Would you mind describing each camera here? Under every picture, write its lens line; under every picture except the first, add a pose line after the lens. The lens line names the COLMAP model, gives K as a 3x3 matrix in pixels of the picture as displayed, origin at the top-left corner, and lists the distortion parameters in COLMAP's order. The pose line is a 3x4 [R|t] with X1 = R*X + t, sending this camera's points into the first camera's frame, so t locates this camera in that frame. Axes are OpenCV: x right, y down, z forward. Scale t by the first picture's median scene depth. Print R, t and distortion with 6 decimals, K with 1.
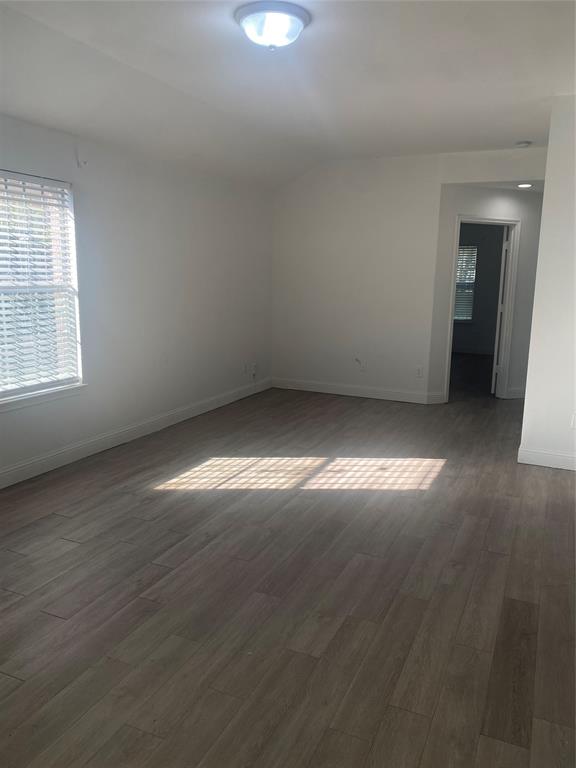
lens RADIAL K [[610.0, 0, 288.0], [0, 610.0, 384.0], [0, 0, 1]] dist [0.036365, -0.006894]
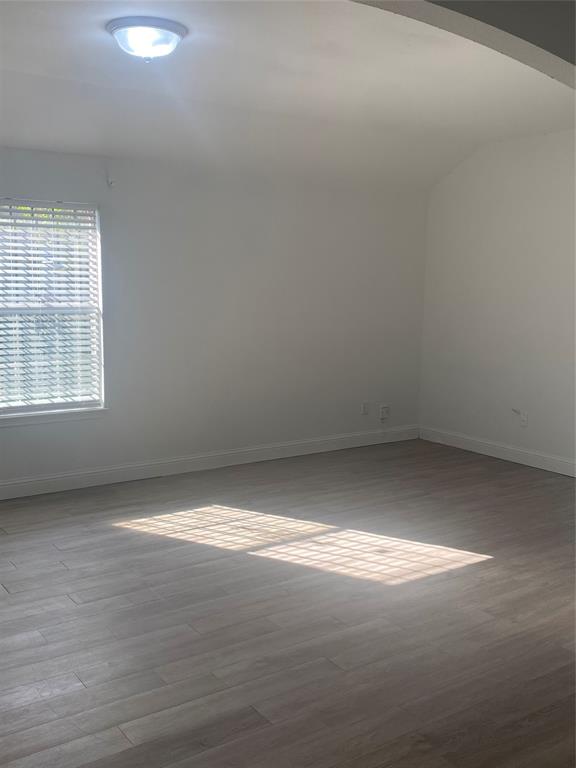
lens RADIAL K [[763.8, 0, 288.0], [0, 763.8, 384.0], [0, 0, 1]] dist [0.071143, -0.151590]
pose [[0.844265, 0.059466, -0.532617, 0.590749], [-0.091303, 0.995256, -0.033609, -0.025147], [0.528091, 0.077005, 0.845689, 0.134345]]
